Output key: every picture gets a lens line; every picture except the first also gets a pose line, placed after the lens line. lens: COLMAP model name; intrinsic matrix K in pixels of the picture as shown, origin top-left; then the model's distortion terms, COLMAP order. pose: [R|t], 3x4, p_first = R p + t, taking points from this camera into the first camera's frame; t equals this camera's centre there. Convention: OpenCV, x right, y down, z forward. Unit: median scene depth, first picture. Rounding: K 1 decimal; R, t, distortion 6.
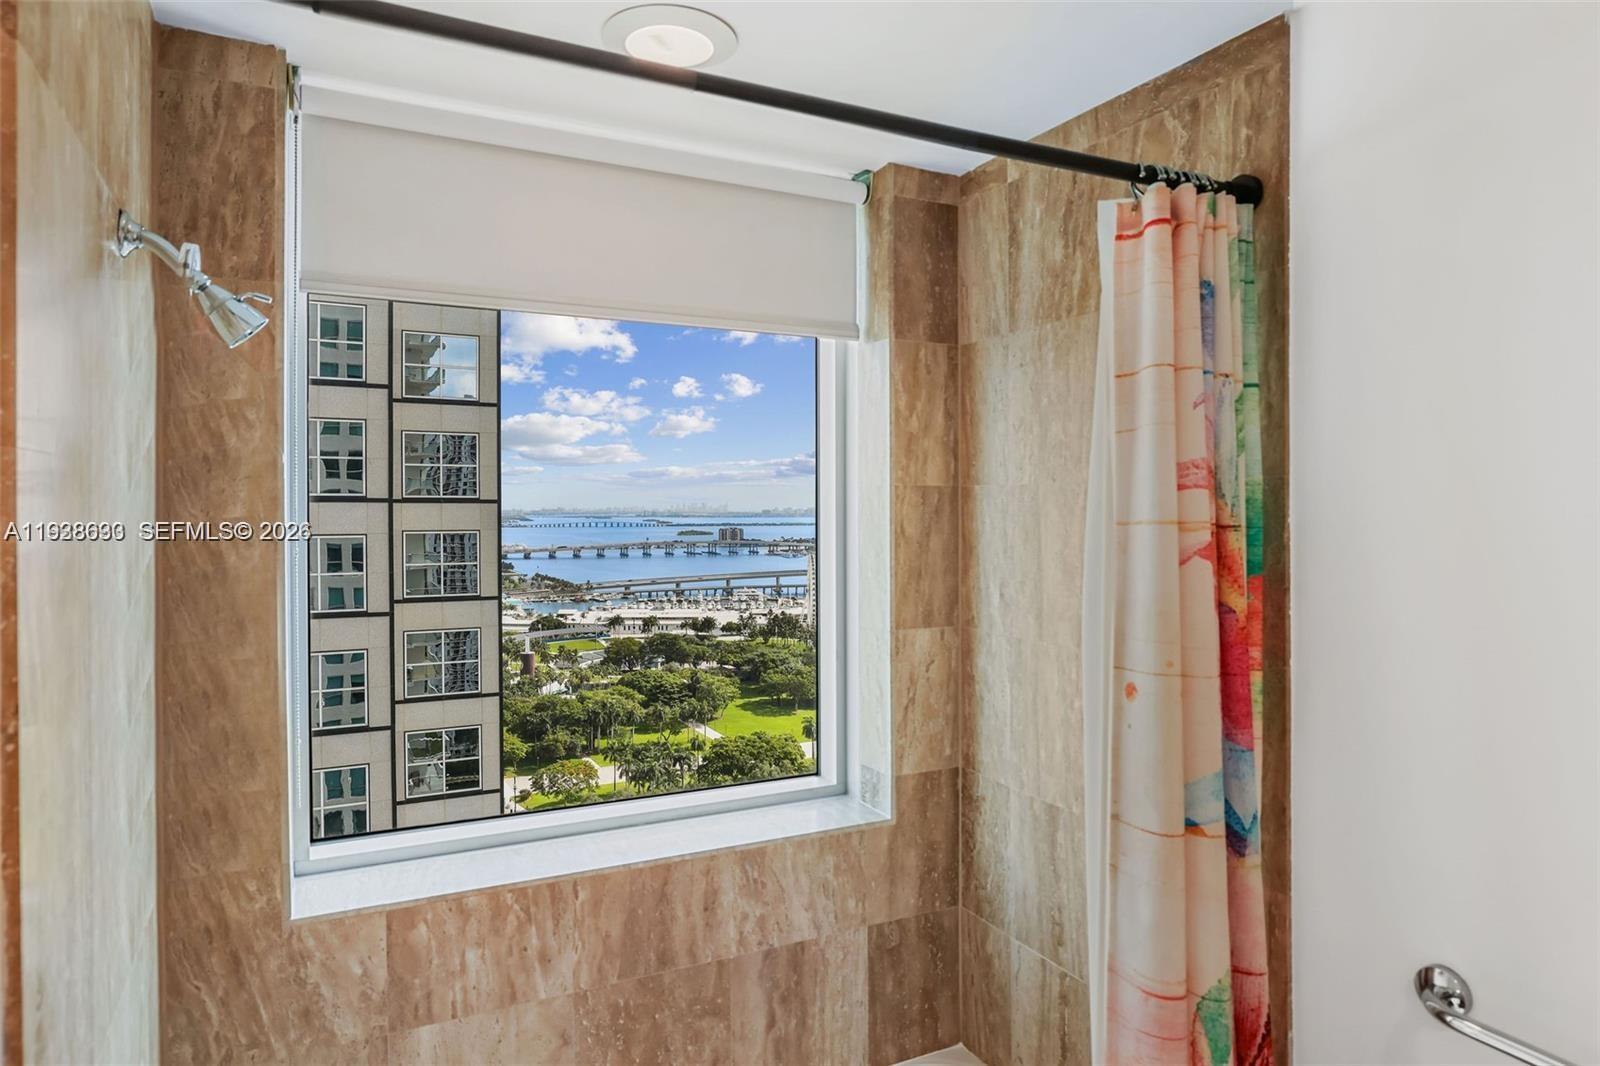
lens RADIAL K [[982.6, 0, 793.3], [0, 982.6, 525.5], [0, 0, 1]] dist [0.010924, 0.003674]
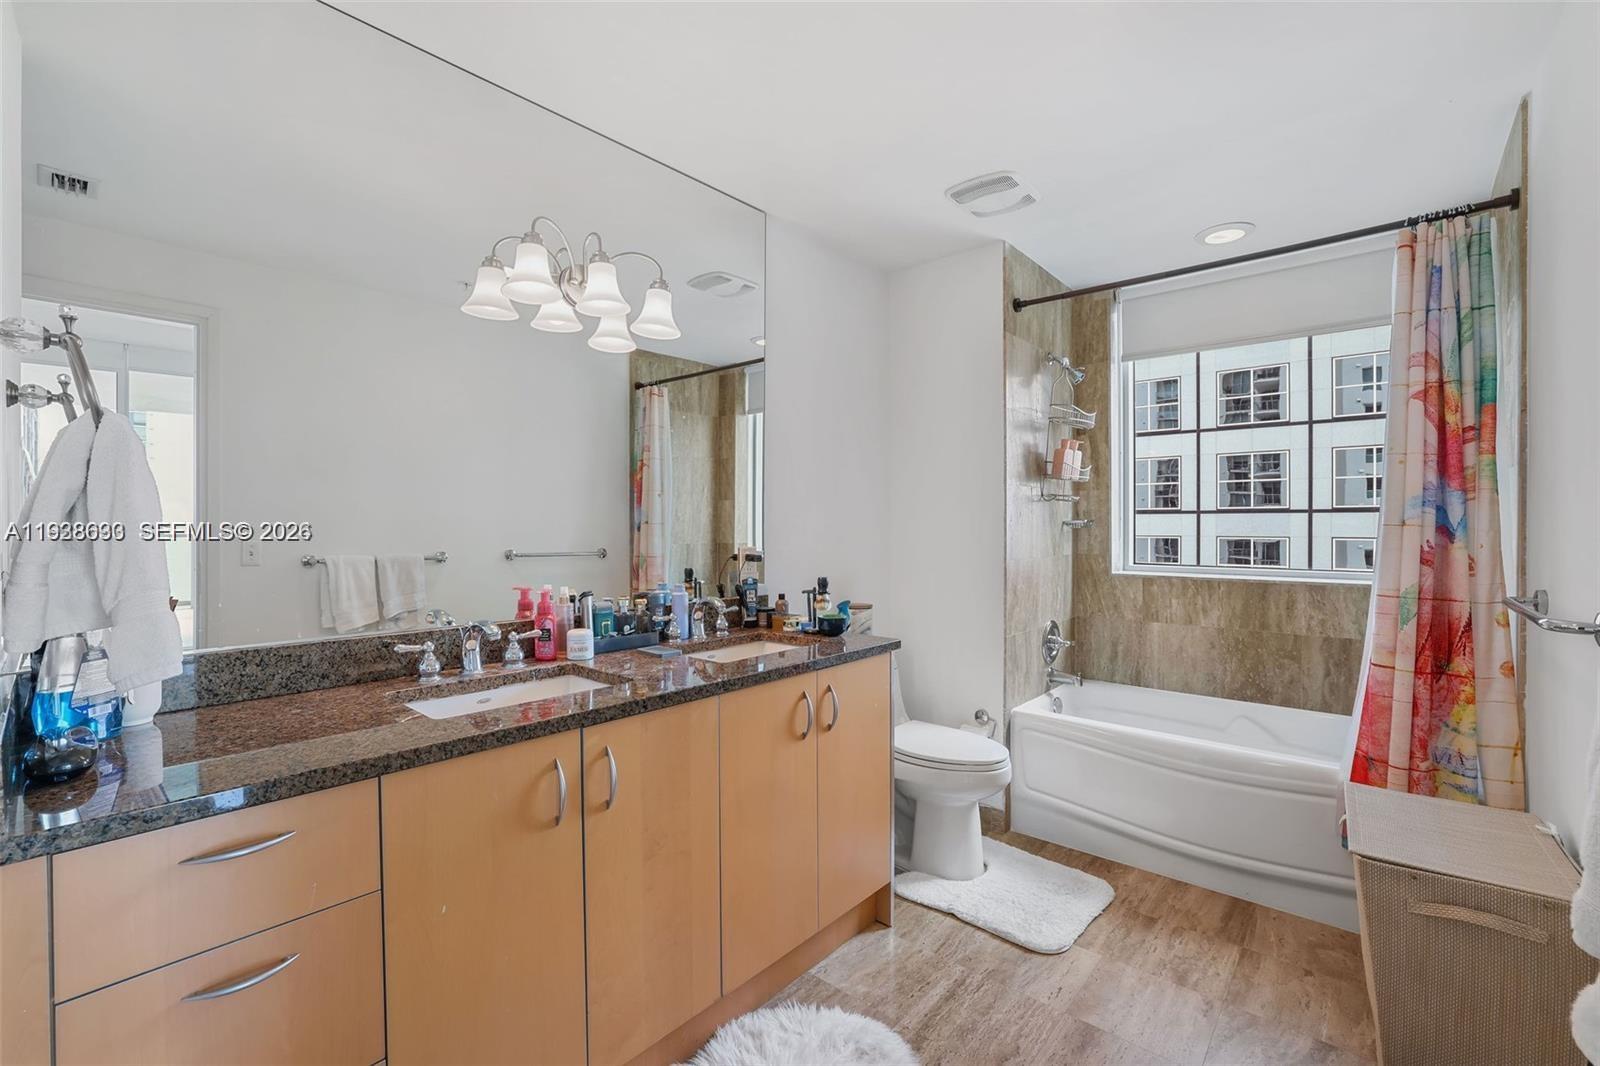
lens RADIAL K [[702.4, 0, 811.3], [0, 702.4, 528.4], [0, 0, 1]] dist [-0.005395, 0.002044]
pose [[0.385787, 0.007357, -0.922559, 0.933665], [-0.023205, 0.999729, -0.001731, 0.246822], [0.922296, 0.022076, 0.385853, -0.557684]]
